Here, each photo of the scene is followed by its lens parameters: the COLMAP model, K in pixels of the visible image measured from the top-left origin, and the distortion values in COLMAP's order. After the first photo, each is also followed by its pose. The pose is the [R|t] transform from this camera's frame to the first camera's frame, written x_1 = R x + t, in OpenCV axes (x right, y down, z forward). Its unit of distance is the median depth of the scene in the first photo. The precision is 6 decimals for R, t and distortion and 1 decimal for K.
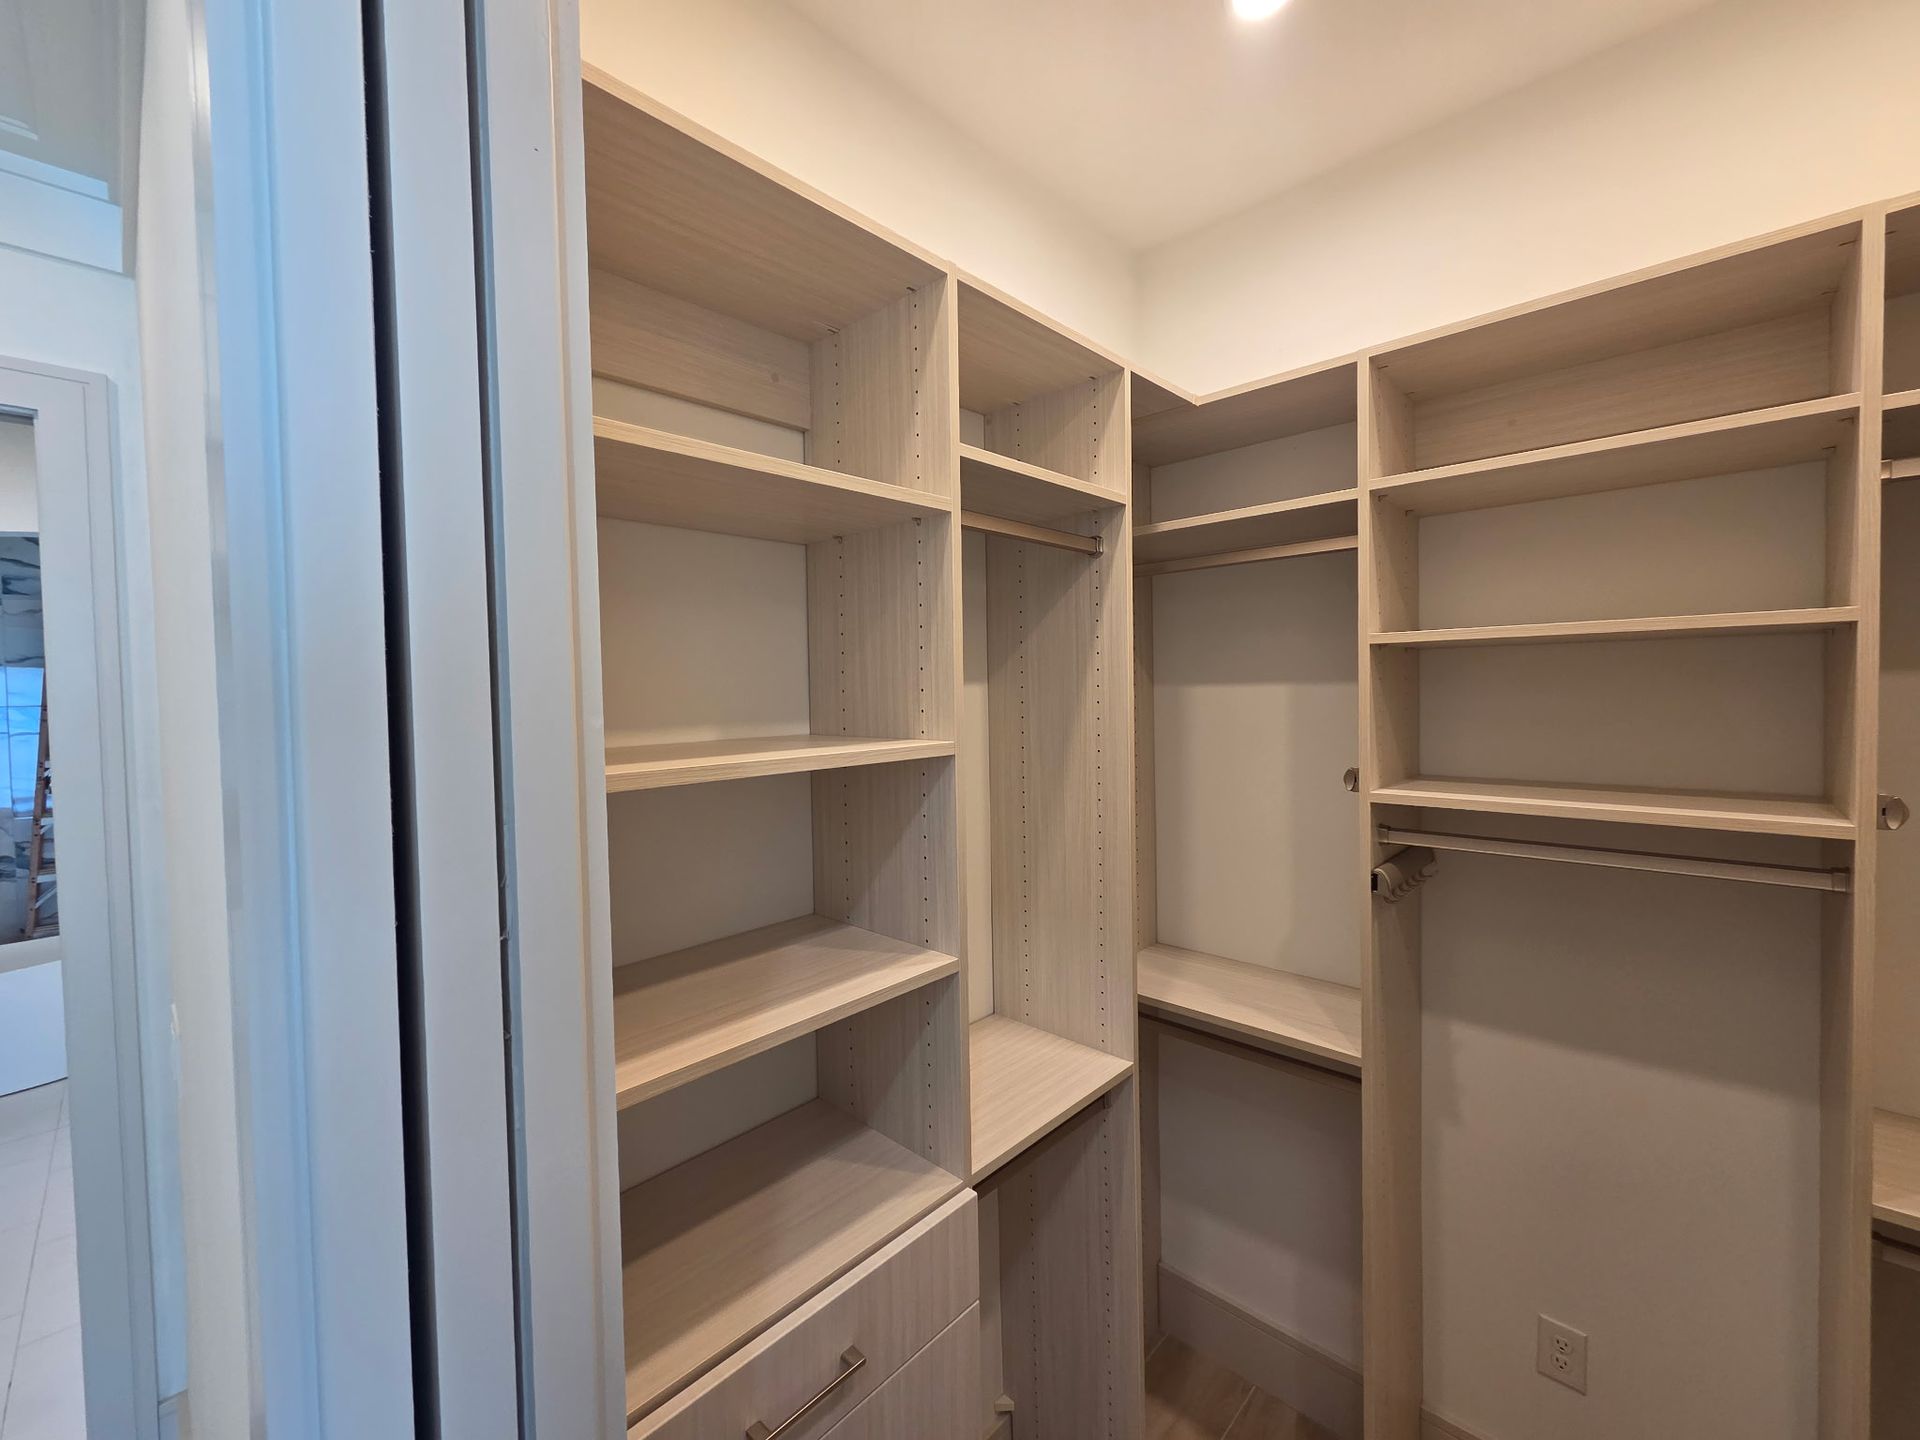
lens RADIAL K [[782.8, 0, 971.1], [0, 782.8, 704.1], [0, 0, 1]] dist [0.002220, -0.000914]
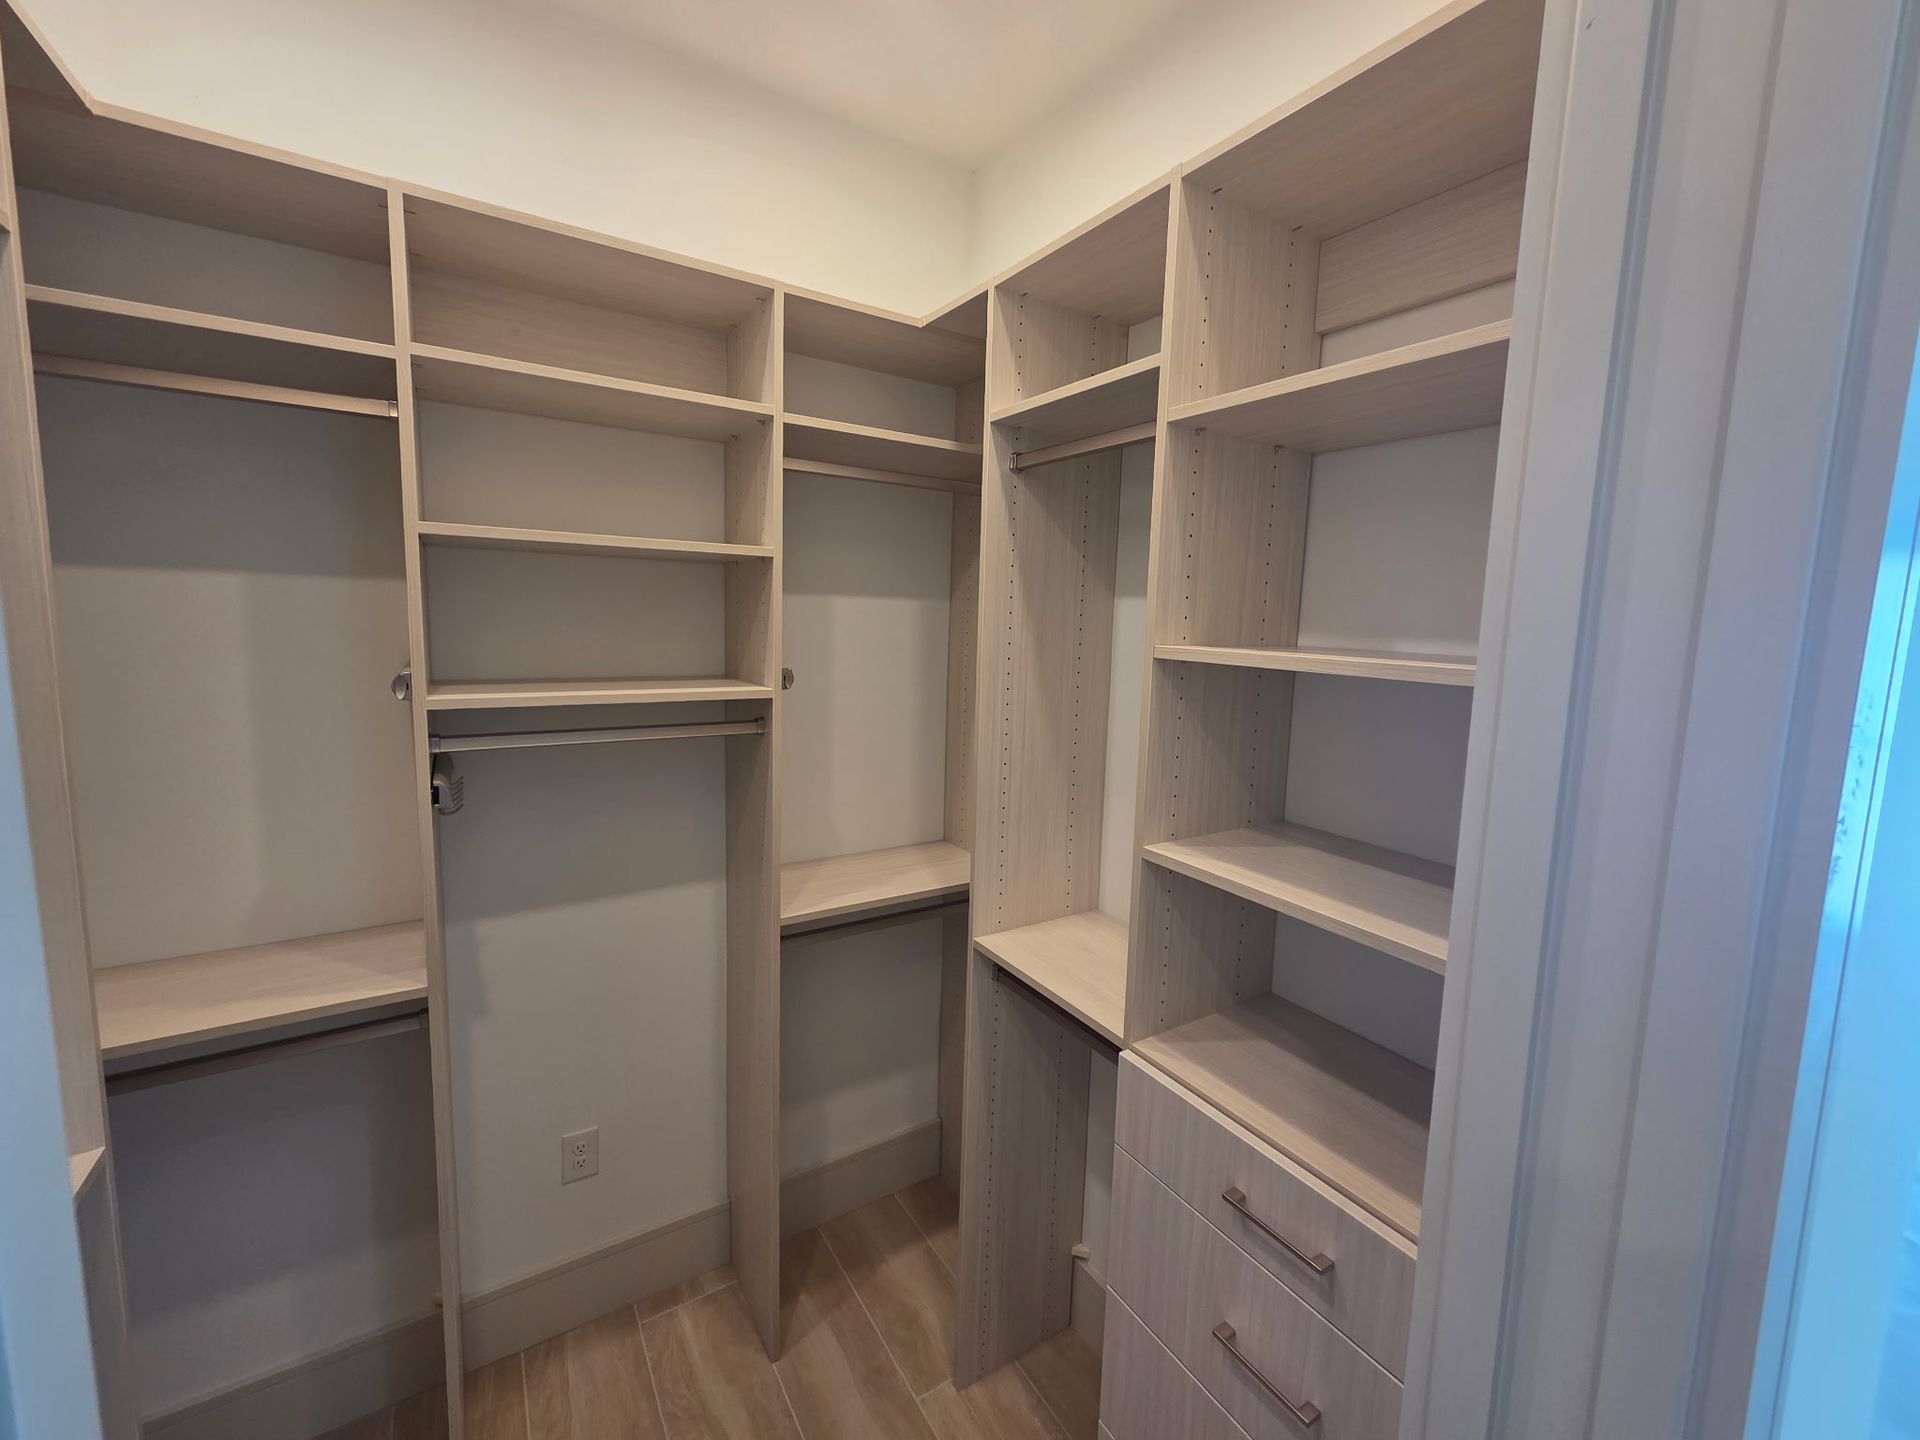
lens RADIAL K [[782.8, 0, 971.1], [0, 782.8, 704.1], [0, 0, 1]] dist [0.002220, -0.000914]
pose [[0.243947, -0.086887, 0.965889, -0.213259], [-0.014321, 0.995547, 0.093172, 0.024724], [-0.969683, -0.036561, 0.241616, 0.168084]]
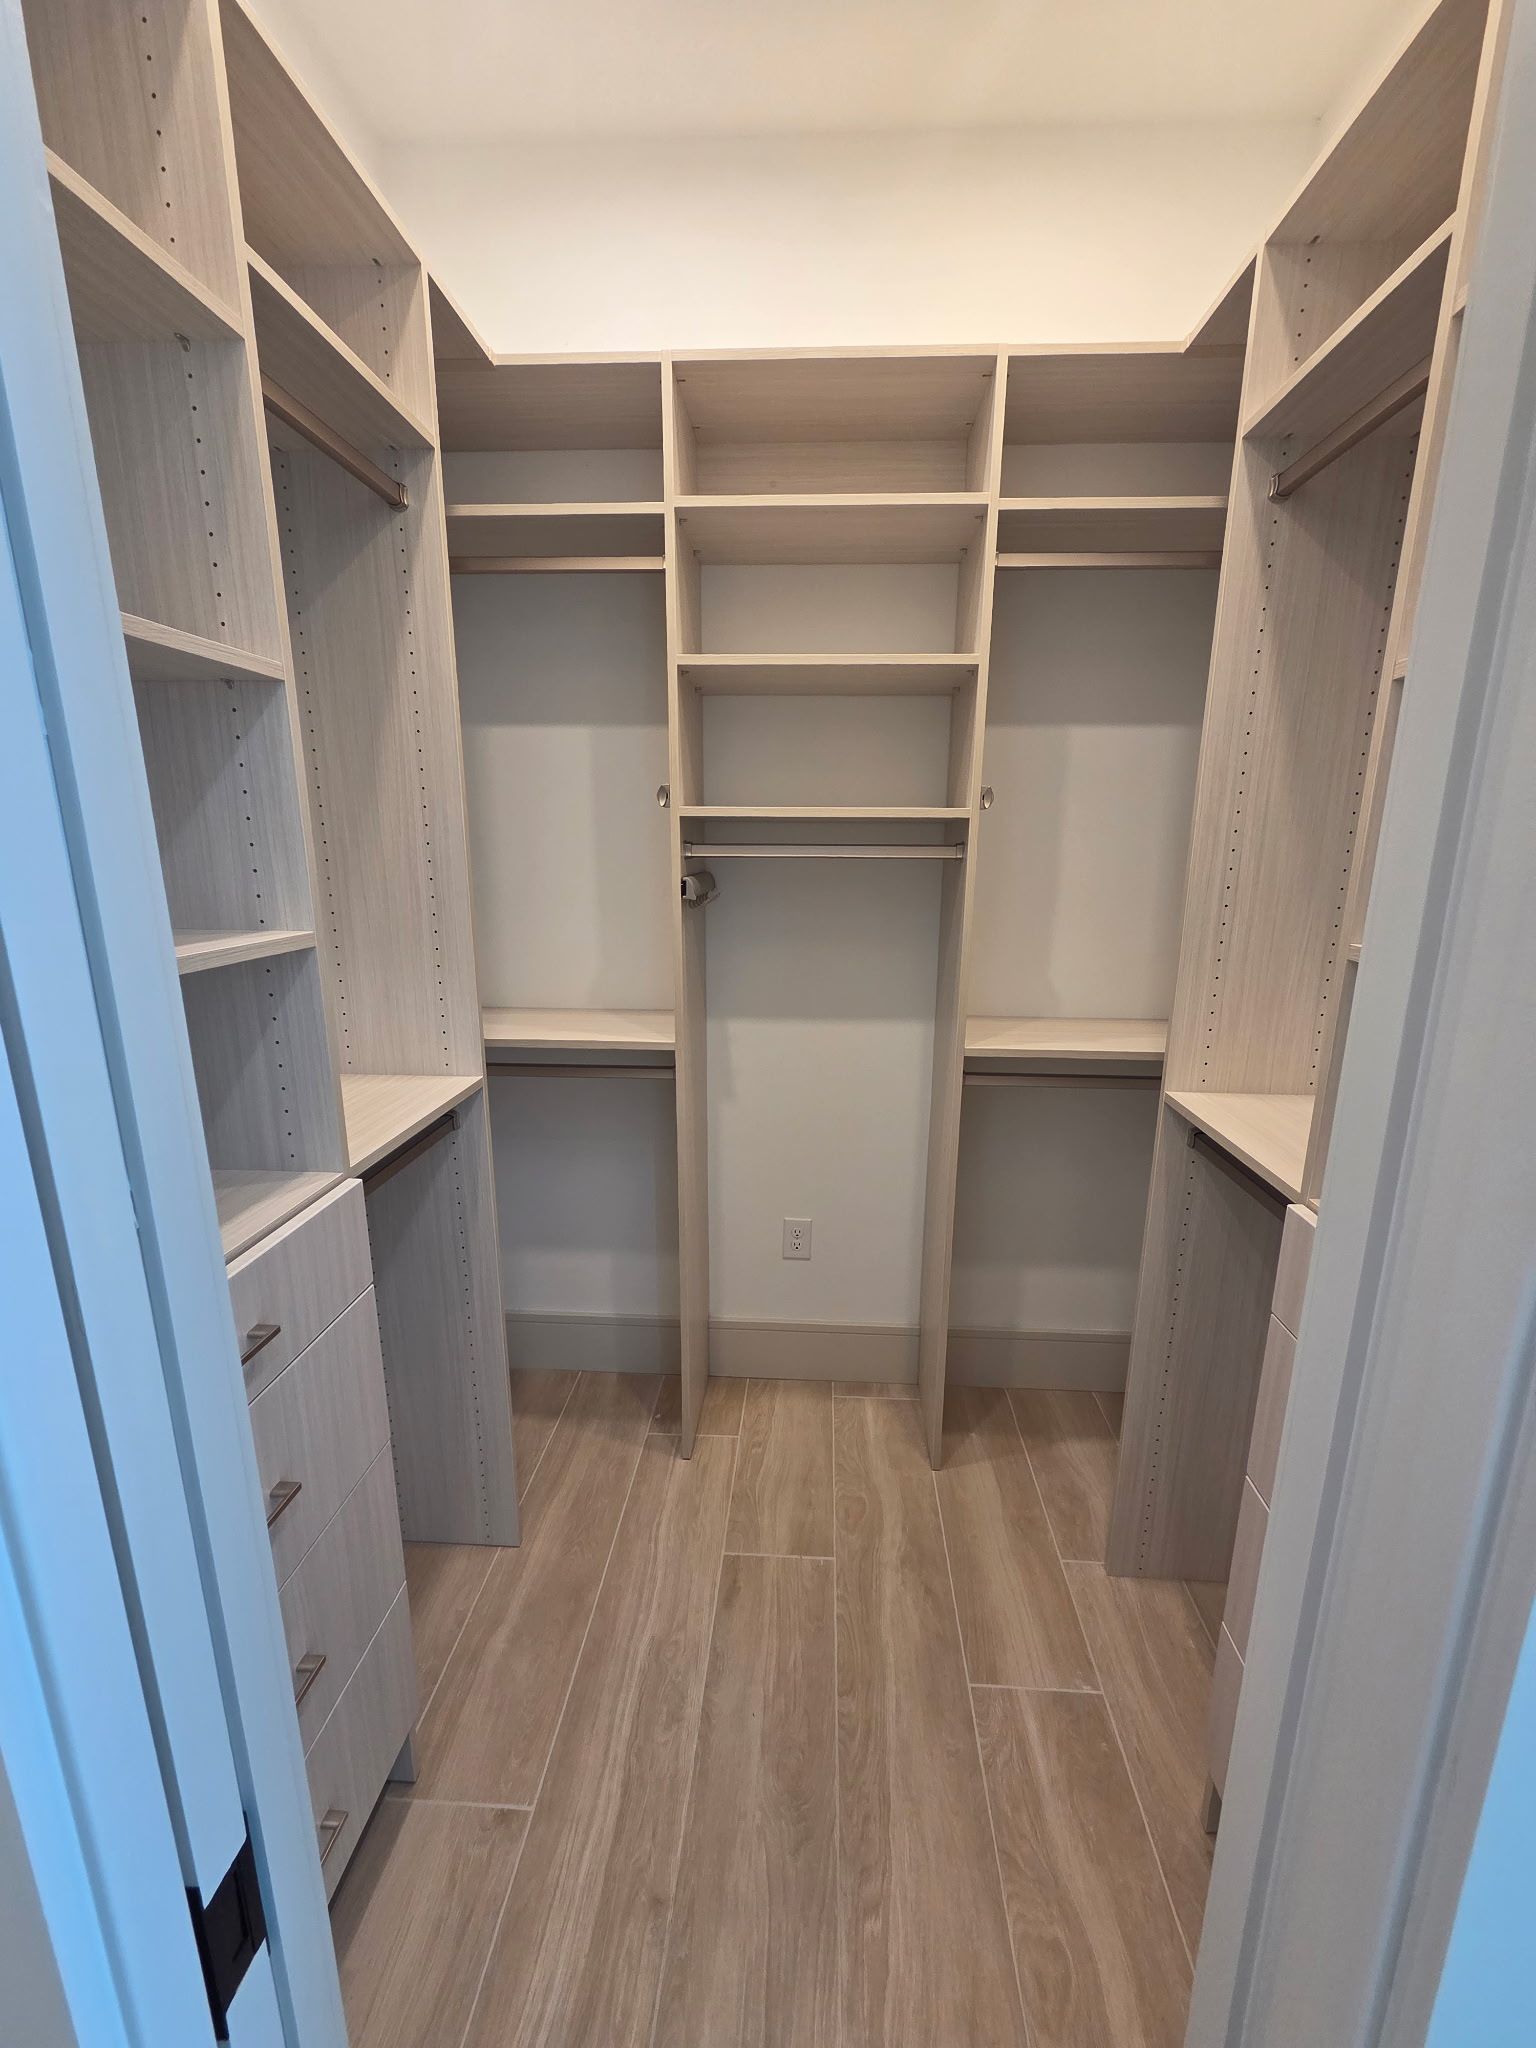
lens RADIAL K [[835.0, 0, 782.8], [0, 835.0, 1034.0], [0, 0, 1]] dist [0.002220, -0.000914]
pose [[0.767496, -0.121407, 0.629452, -0.166731], [-0.007745, 0.980075, 0.198478, 0.192494], [-0.641007, -0.157206, 0.751263, -0.042014]]
